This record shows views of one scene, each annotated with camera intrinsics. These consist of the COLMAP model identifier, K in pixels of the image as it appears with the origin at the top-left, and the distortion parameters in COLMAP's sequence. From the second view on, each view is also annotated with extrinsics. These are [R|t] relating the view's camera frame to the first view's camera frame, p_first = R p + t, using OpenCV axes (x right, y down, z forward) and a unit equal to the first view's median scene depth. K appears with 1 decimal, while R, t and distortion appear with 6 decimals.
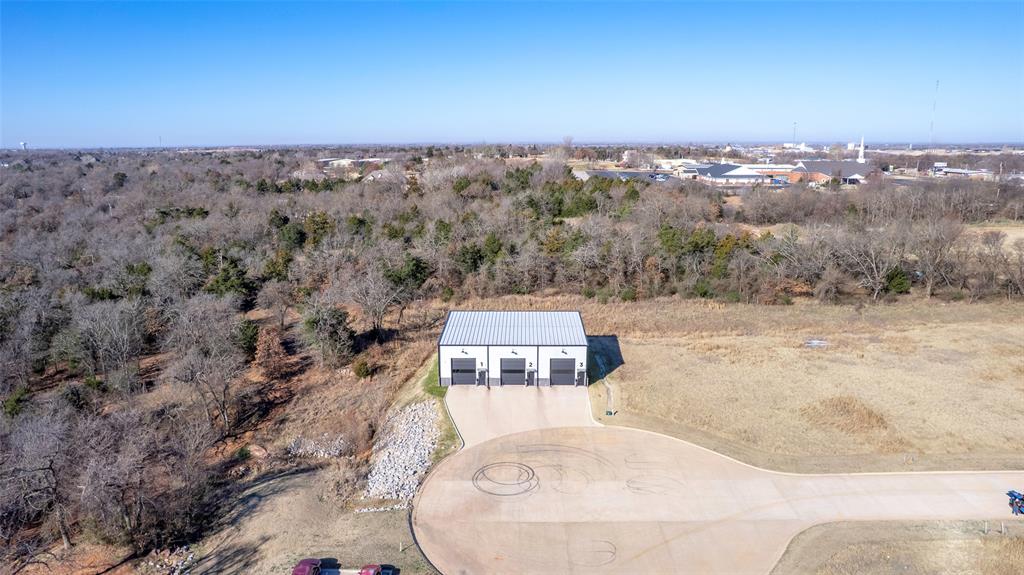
lens RADIAL K [[677.0, 0, 511.0], [0, 677.0, 236.0], [0, 0, 1]] dist [-0.050332, 0.029273]
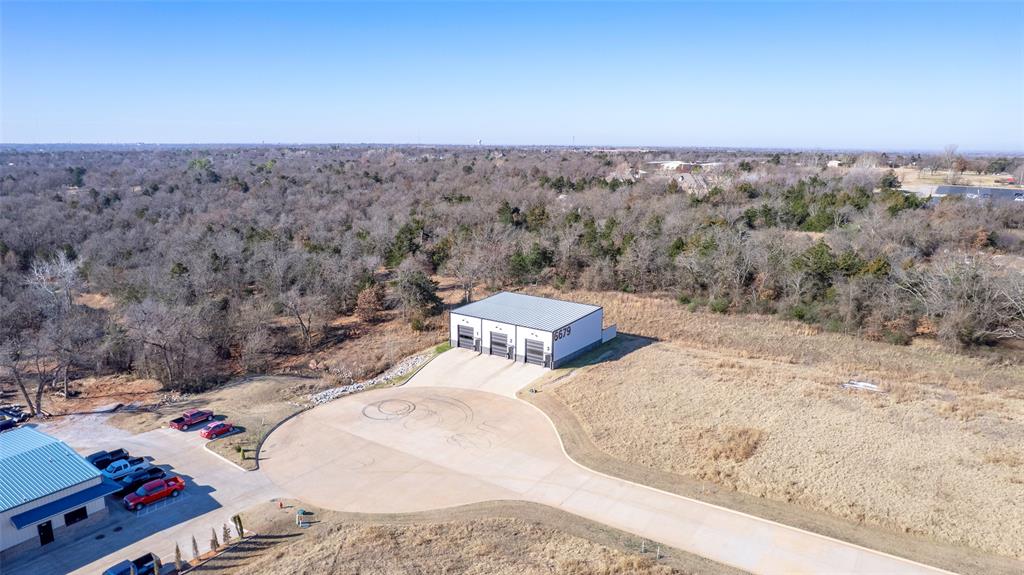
lens RADIAL K [[659.8, 0, 512.0], [0, 659.8, 287.5], [0, 0, 1]] dist [-0.047609, 0.066299]
pose [[0.827806, 0.124297, -0.547071, 0.630979], [-0.085979, 0.991736, 0.095226, -0.005945], [0.554386, -0.031792, 0.831652, 0.074000]]
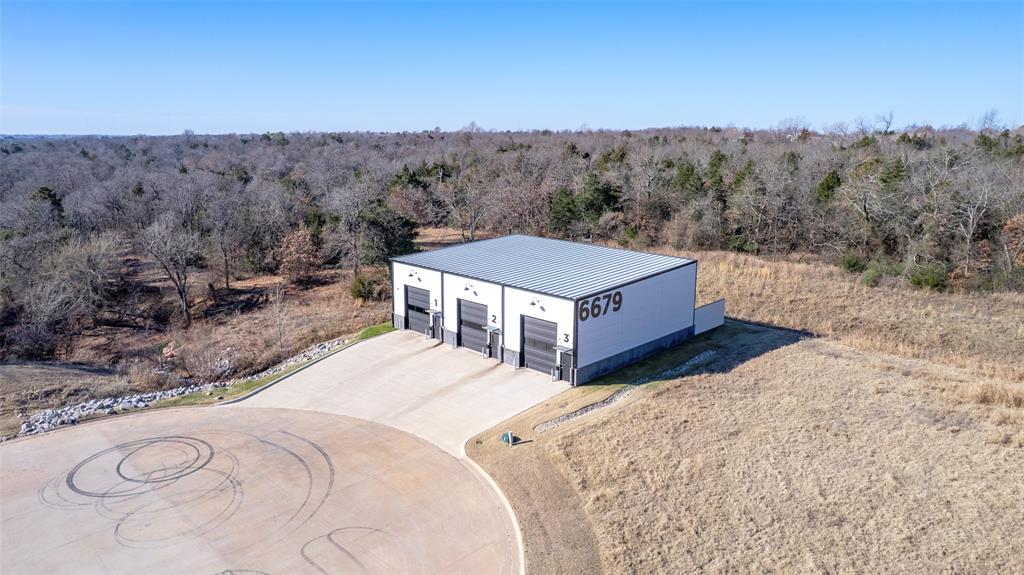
lens RADIAL K [[677.0, 0, 511.0], [0, 677.0, 236.0], [0, 0, 1]] dist [-0.050332, 0.029273]
pose [[0.733251, 0.105421, -0.671736, 0.395787], [-0.107453, 0.993460, 0.038619, 0.102197], [0.671414, 0.043862, 0.739784, 0.605428]]
